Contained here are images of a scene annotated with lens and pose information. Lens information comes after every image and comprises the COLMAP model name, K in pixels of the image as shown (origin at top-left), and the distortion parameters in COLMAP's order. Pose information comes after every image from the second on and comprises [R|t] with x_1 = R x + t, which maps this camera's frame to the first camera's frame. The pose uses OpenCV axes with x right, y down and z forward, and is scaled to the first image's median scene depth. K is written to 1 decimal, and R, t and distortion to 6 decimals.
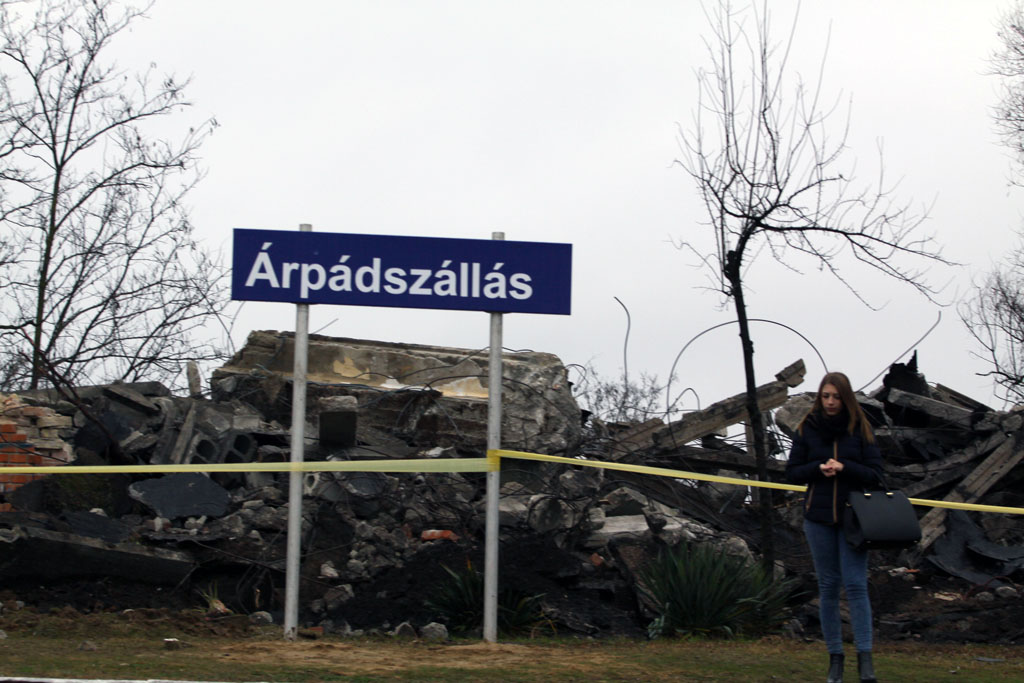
lens RADIAL K [[3322.4, 0, 512.0], [0, 3322.4, 341.5], [0, 0, 1]] dist [-0.219478, -2.156870]
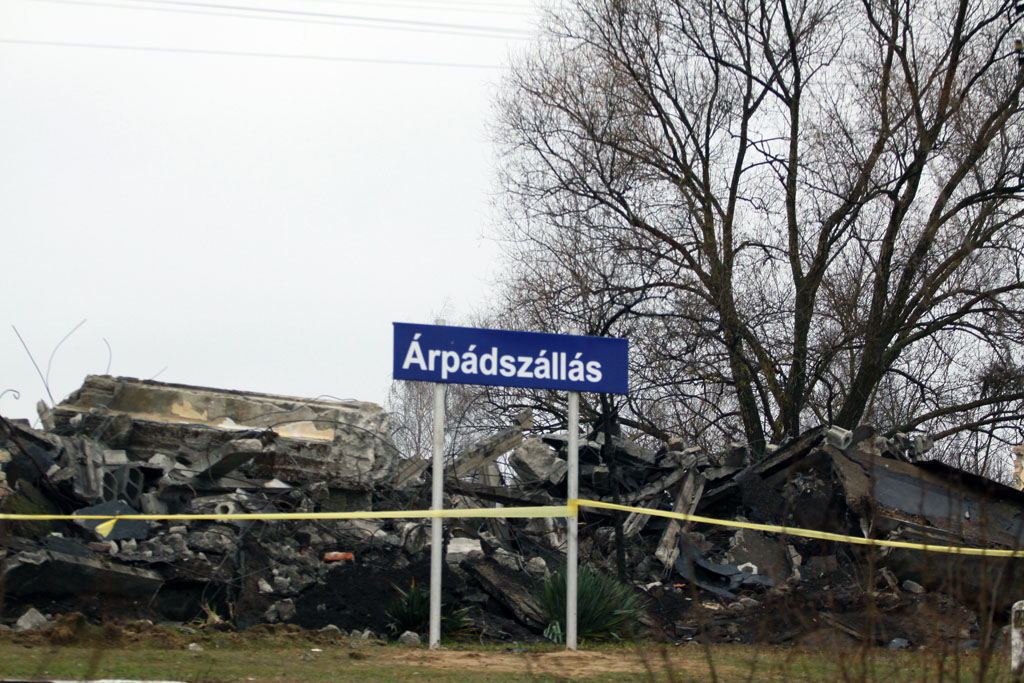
lens RADIAL K [[3316.1, 0, 512.9], [0, 3316.1, 372.5], [0, 0, 1]] dist [-0.270668, -1.334977]
pose [[0.942876, 0.020434, 0.332517, -0.451091], [-0.026182, 0.999575, 0.012814, -0.031817], [-0.332114, -0.020788, 0.943010, -0.192548]]
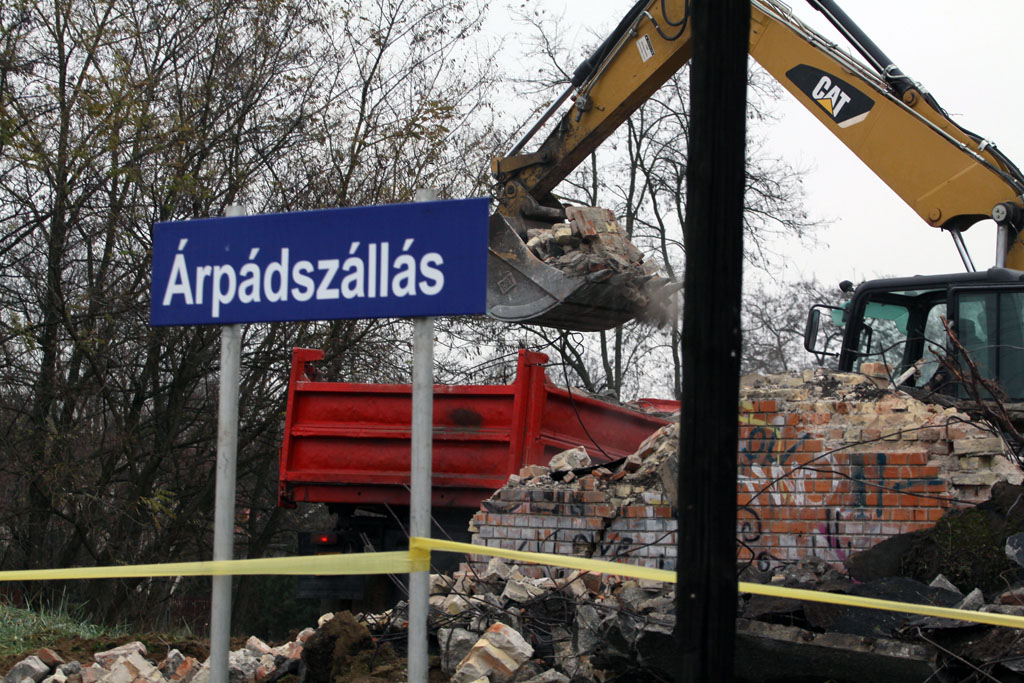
lens RADIAL K [[3572.0, 0, 512.0], [0, 3572.0, 341.5], [0, 0, 1]] dist [-0.133662, -1.910377]
pose [[0.533486, -0.051895, -0.844215, 0.573944], [0.075772, 0.997035, -0.013406, 0.006054], [0.842408, -0.056816, 0.535837, 0.654609]]
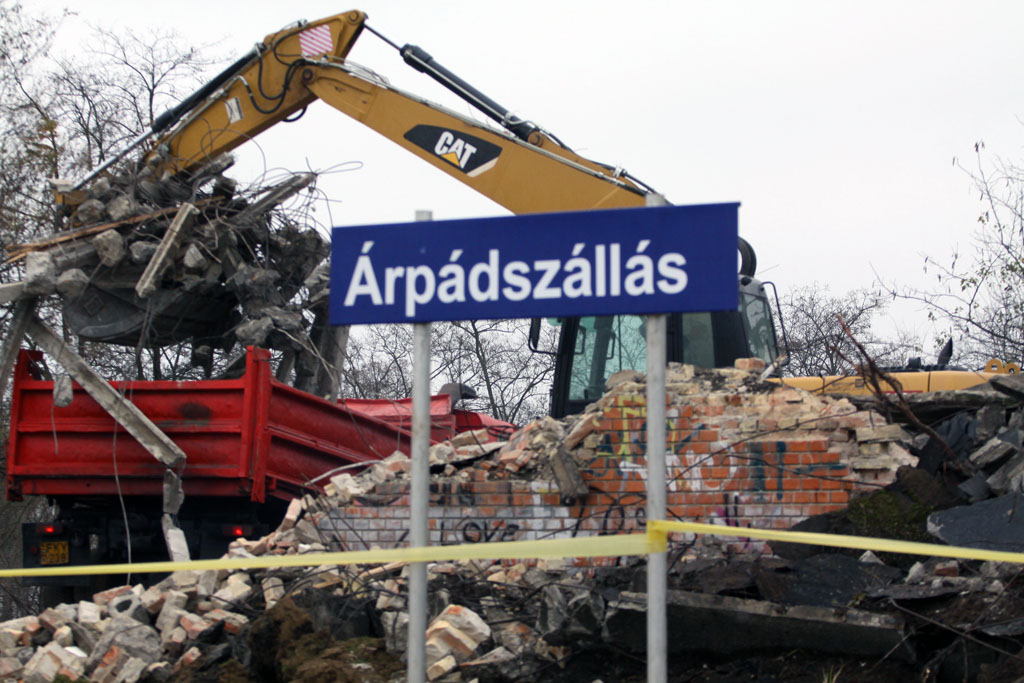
lens RADIAL K [[3316.1, 0, 512.9], [0, 3316.1, 372.5], [0, 0, 1]] dist [-0.270668, -1.334977]
pose [[0.696441, -0.052205, -0.715713, 0.452200], [0.085296, 0.996302, 0.010327, -0.006467], [0.712527, -0.068239, 0.698318, 0.515417]]
